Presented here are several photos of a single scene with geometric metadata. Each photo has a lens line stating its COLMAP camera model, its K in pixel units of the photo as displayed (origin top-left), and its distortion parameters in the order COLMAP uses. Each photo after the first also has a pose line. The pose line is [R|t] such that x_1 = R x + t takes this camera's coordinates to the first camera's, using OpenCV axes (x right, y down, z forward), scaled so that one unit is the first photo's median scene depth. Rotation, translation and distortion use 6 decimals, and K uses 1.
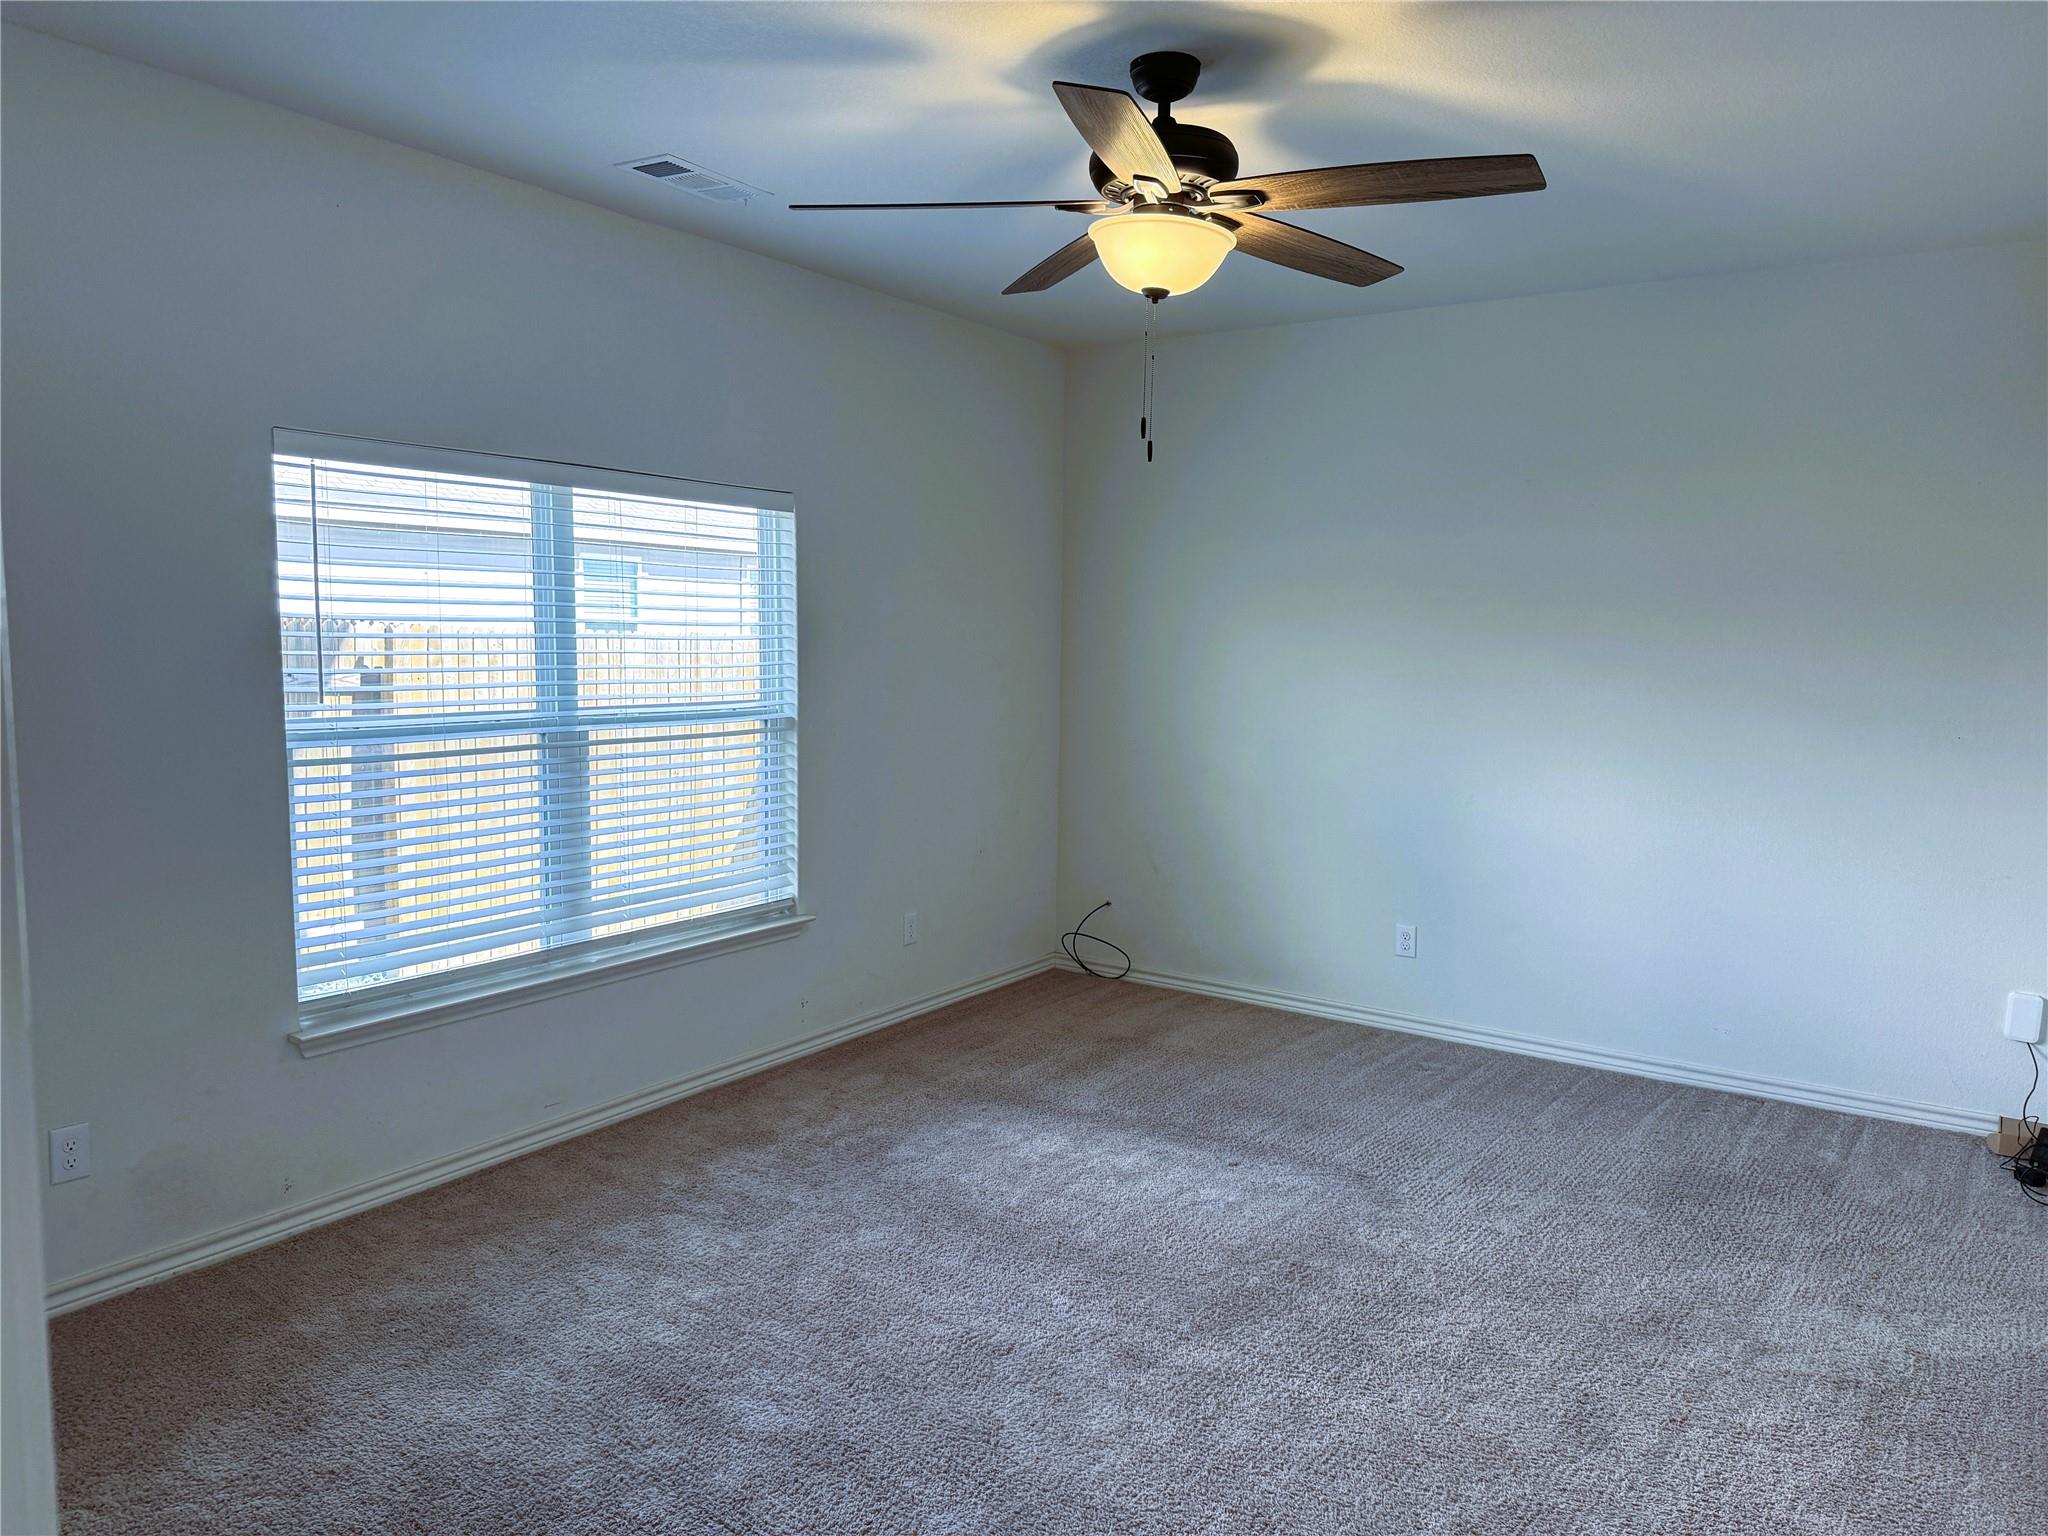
lens RADIAL K [[1428.9, 0, 1022.2], [0, 1428.9, 767.2], [0, 0, 1]] dist [0.085461, -0.126564]
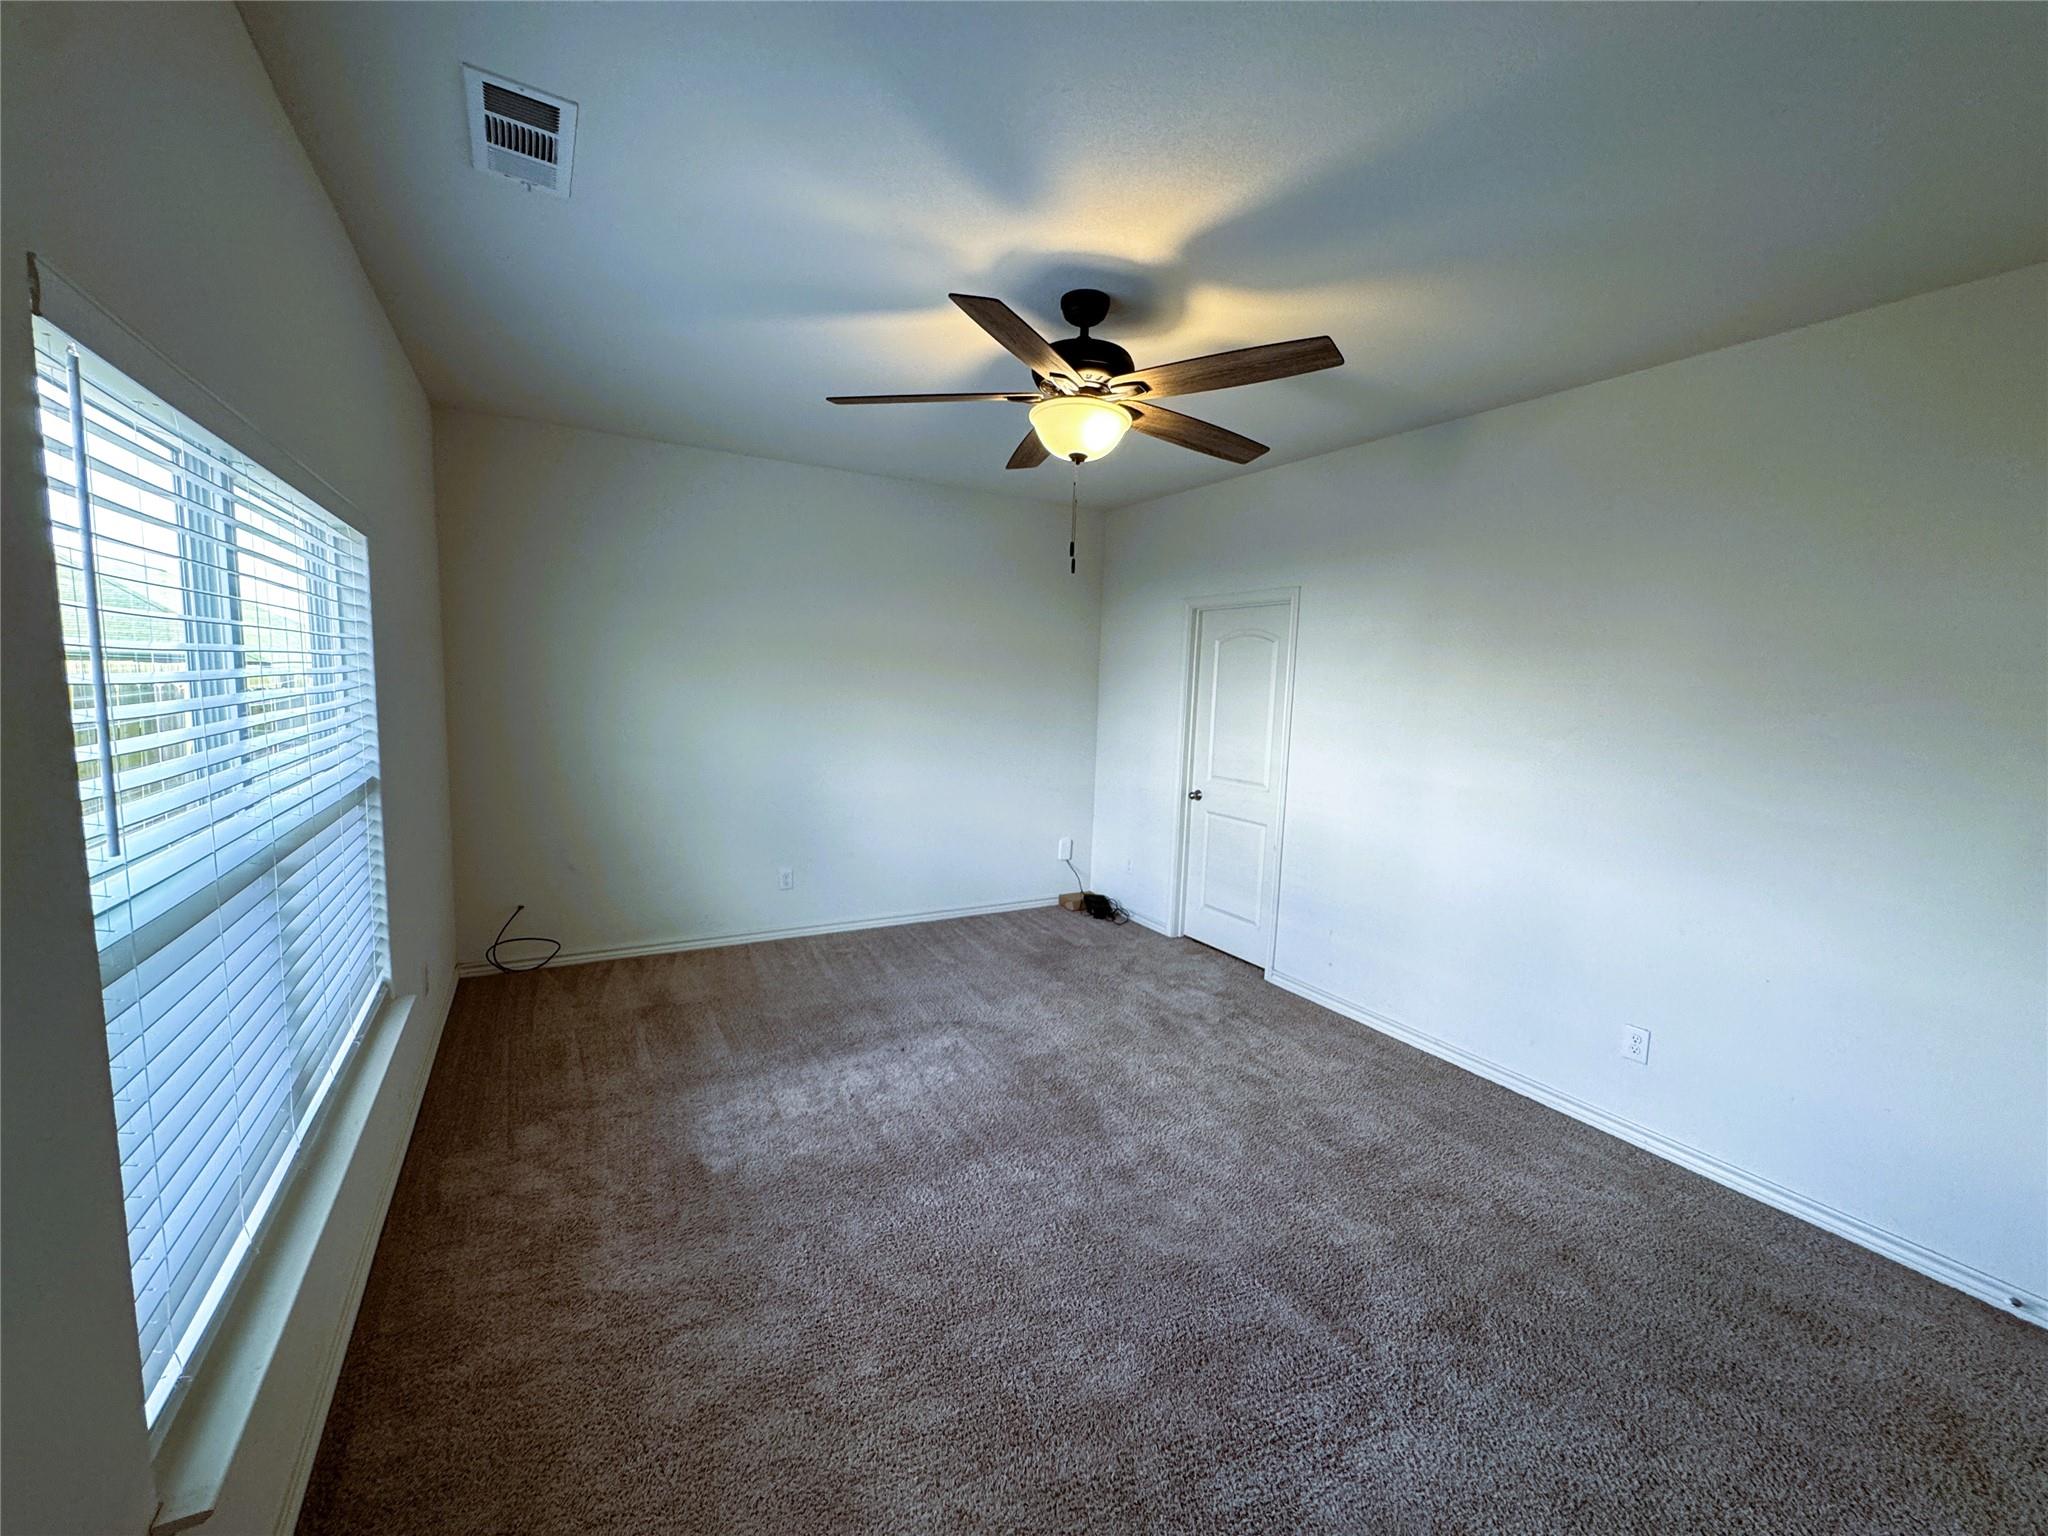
lens RADIAL K [[822.5, 0, 1031.4], [0, 822.5, 762.2], [0, 0, 1]] dist [-0.001270, -0.000288]
pose [[0.441416, -0.094582, 0.892304, -0.504947], [0.062756, 0.995248, 0.074449, -0.066151], [-0.895105, 0.023135, 0.445255, 0.502155]]
